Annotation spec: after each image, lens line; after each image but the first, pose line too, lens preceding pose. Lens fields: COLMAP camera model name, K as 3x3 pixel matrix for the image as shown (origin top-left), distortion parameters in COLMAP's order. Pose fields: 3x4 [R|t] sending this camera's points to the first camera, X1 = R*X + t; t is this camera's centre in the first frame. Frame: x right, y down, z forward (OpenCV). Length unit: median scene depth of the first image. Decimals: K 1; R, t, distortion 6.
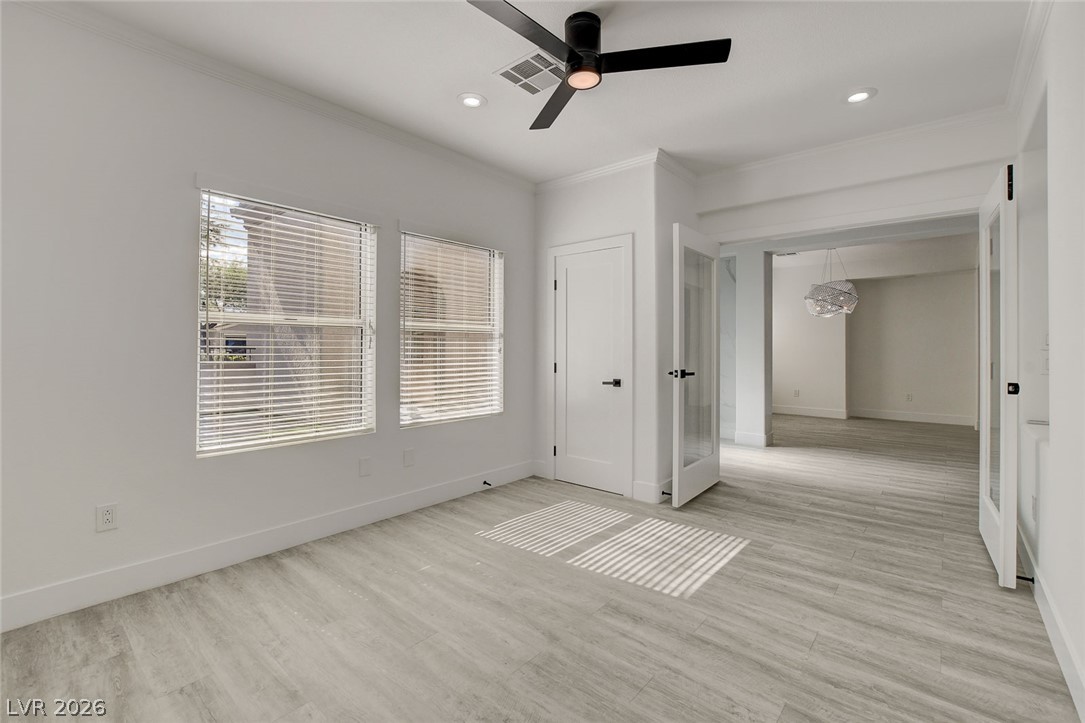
lens RADIAL K [[476.8, 0, 543.7], [0, 476.8, 346.4], [0, 0, 1]] dist [-0.007949, 0.000218]
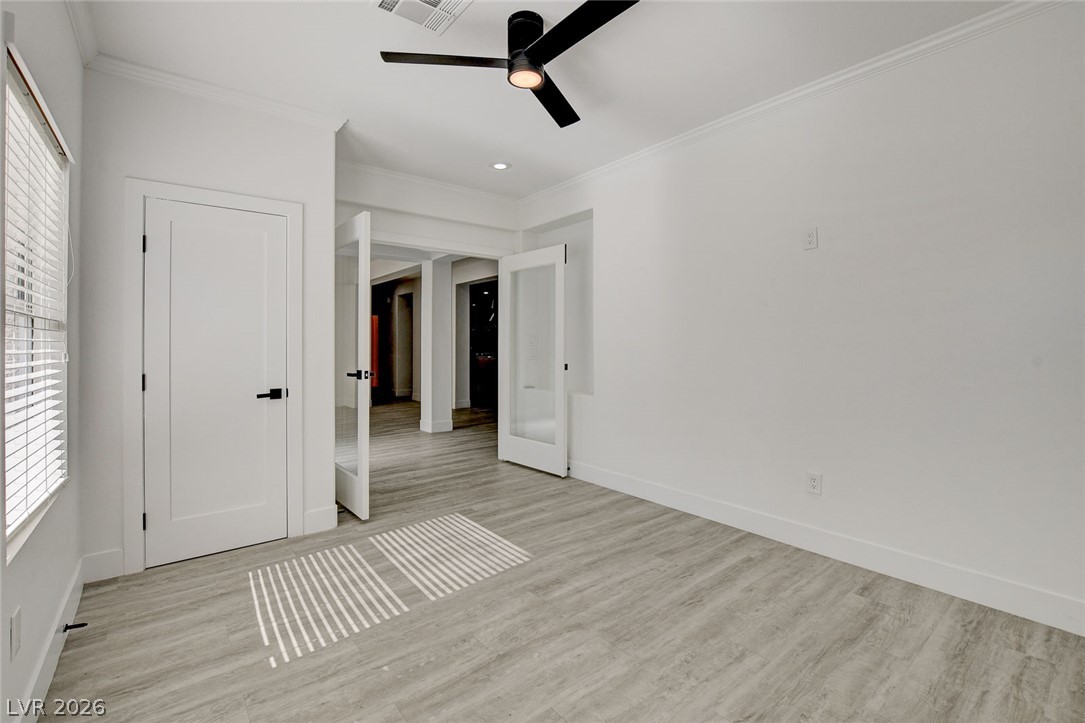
lens RADIAL K [[480.5, 0, 540.2], [0, 480.5, 353.3], [0, 0, 1]] dist [-0.016304, 0.000510]
pose [[0.187576, -0.020351, 0.982039, -0.706384], [0.003027, 0.999793, 0.020141, -0.002989], [-0.982245, -0.000805, 0.187599, 0.619588]]
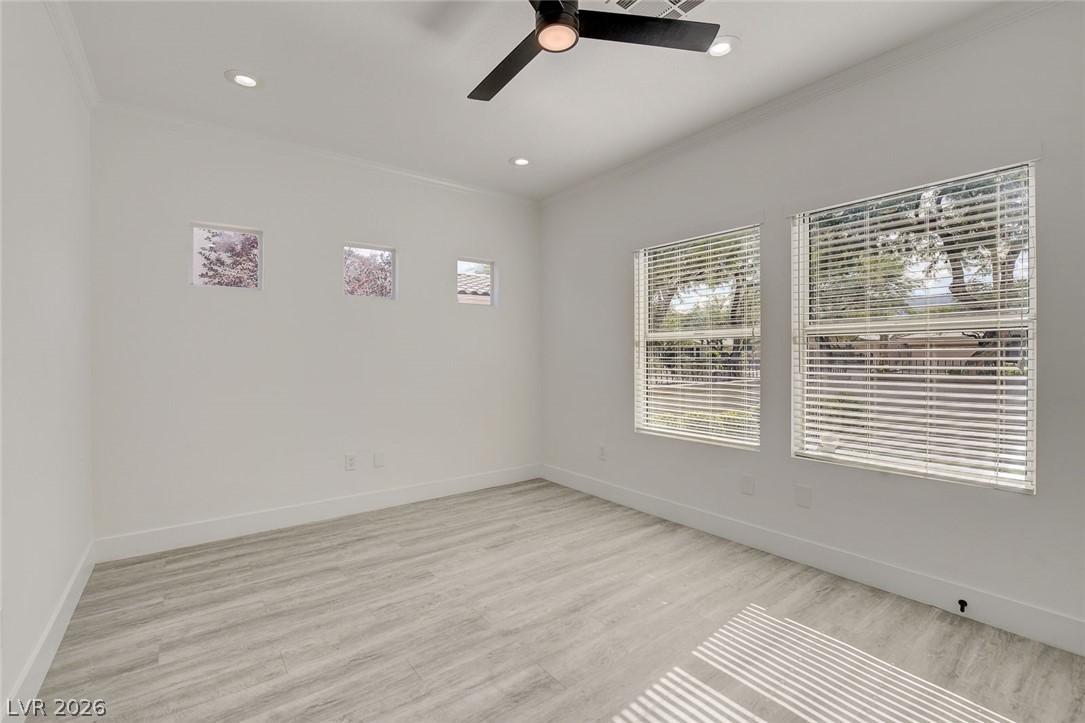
lens RADIAL K [[480.5, 0, 540.2], [0, 480.5, 353.3], [0, 0, 1]] dist [-0.016304, 0.000510]
pose [[-0.208668, -0.011434, -0.977920, 0.734344], [0.002240, 0.999923, -0.012169, 0.003853], [0.977984, -0.004730, -0.208626, 0.906918]]
